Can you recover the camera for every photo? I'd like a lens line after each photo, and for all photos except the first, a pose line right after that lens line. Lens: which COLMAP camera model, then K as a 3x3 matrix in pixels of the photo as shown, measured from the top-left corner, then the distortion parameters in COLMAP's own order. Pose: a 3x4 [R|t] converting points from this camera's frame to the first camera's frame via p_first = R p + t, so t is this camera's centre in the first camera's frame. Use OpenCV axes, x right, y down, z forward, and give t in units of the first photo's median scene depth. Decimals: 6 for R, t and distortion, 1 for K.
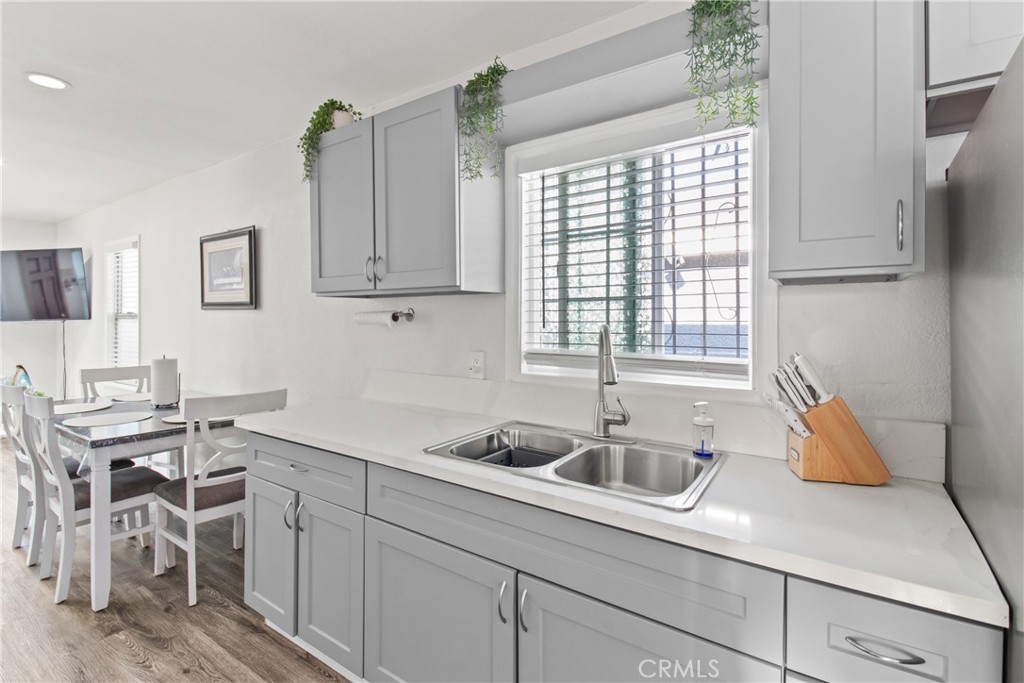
lens RADIAL K [[474.2, 0, 512.0], [0, 474.2, 310.8], [0, 0, 1]] dist [-0.002249, -0.001095]
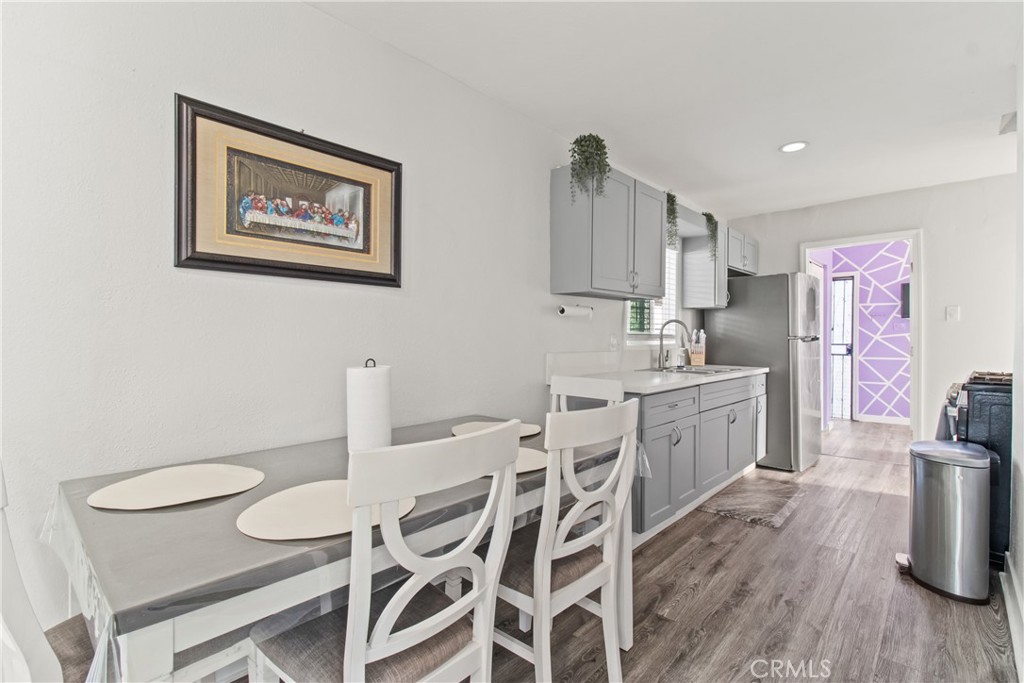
lens RADIAL K [[477.0, 0, 512.7], [0, 477.0, 335.1], [0, 0, 1]] dist [0.003192, 0.001243]
pose [[0.139473, 0.005632, 0.990210, -1.912689], [-0.013196, 0.999906, -0.003828, 0.103098], [-0.990138, -0.012533, 0.139535, 1.202174]]
